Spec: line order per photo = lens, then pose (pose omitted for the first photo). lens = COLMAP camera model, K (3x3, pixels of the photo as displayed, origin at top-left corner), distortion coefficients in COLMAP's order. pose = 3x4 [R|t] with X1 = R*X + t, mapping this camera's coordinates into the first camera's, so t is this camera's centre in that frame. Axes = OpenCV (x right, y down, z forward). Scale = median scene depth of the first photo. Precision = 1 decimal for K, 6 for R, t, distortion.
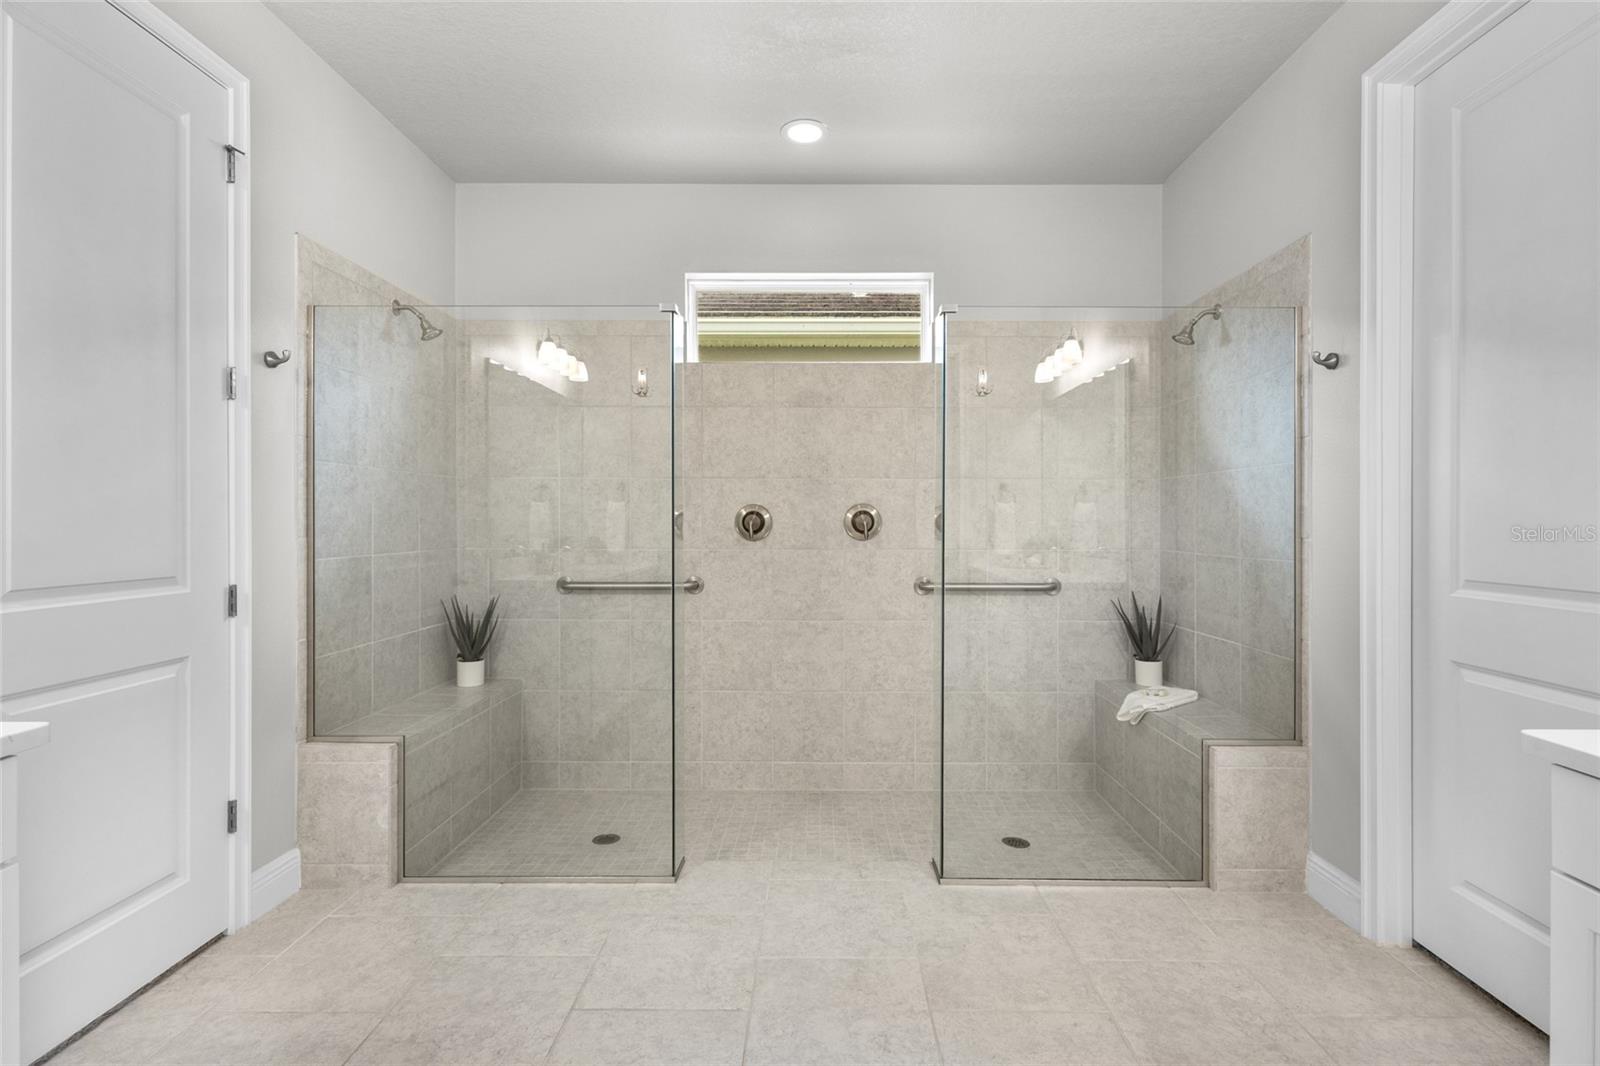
lens RADIAL K [[739.0, 0, 798.3], [0, 739.0, 527.5], [0, 0, 1]] dist [0.001992, 0.001720]
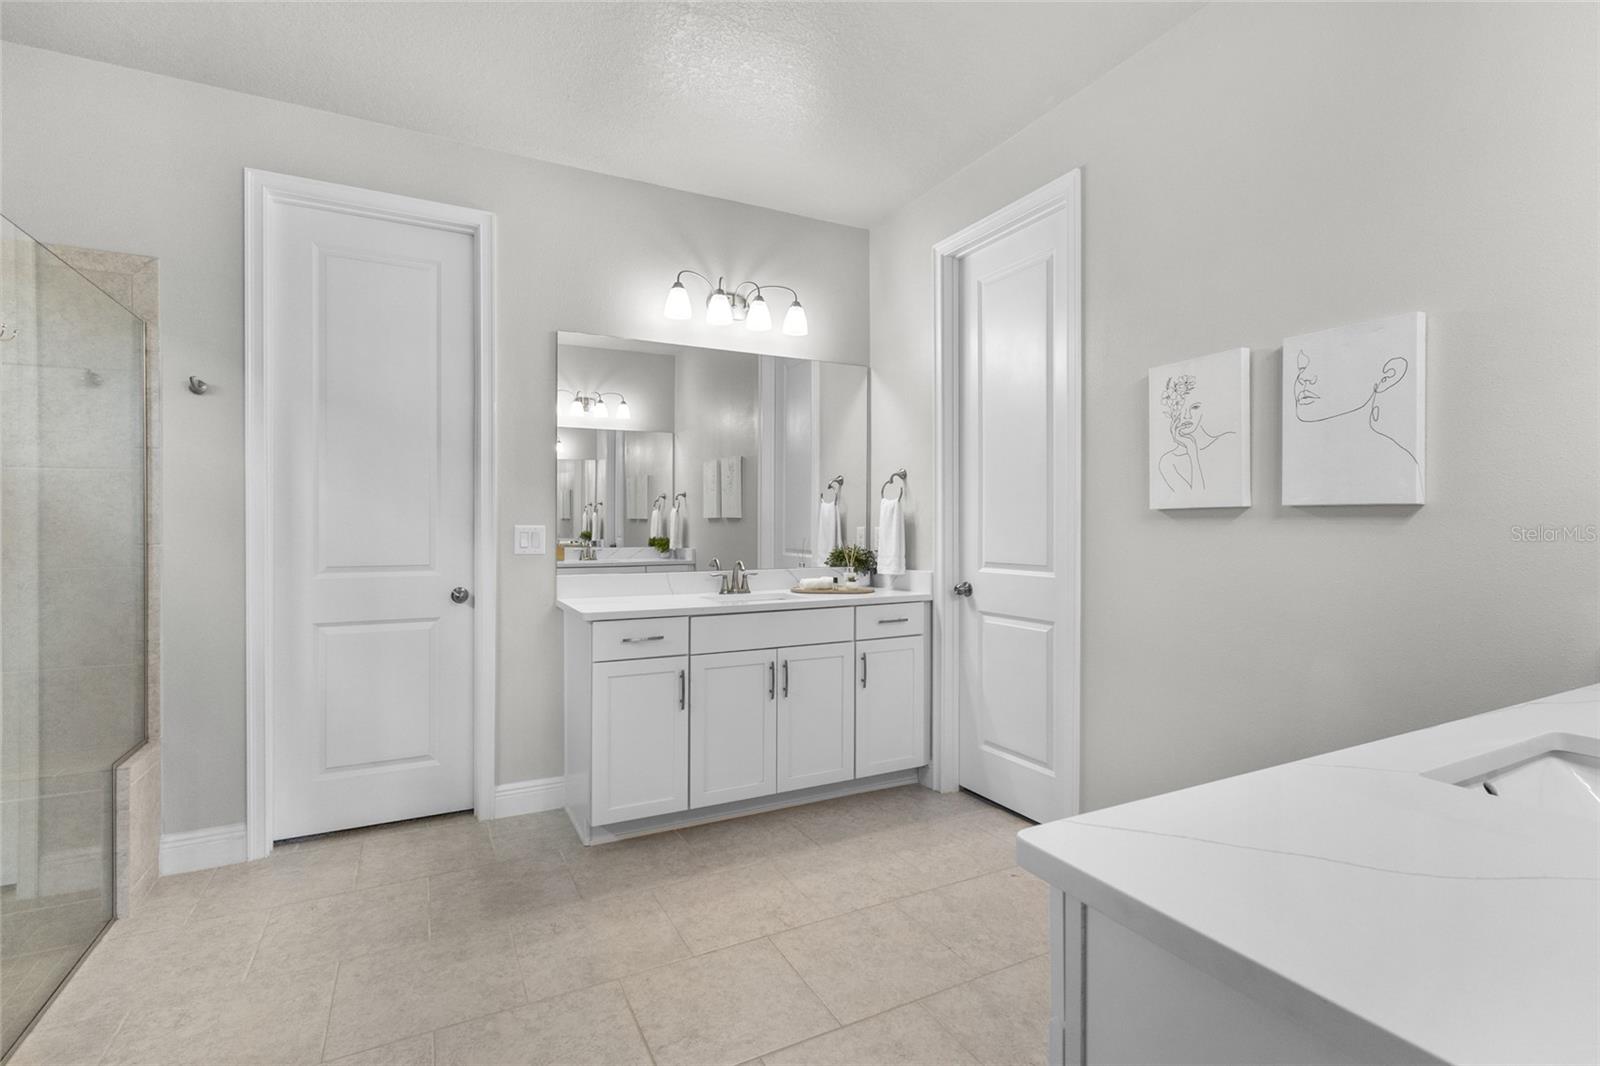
lens RADIAL K [[722.8, 0, 804.3], [0, 722.8, 532.6], [0, 0, 1]] dist [-0.000417, 0.000034]
pose [[-0.469674, -0.008347, 0.882800, -0.665258], [0.006602, 0.999894, 0.012966, -0.008630], [-0.882815, 0.011918, -0.469569, 0.665985]]
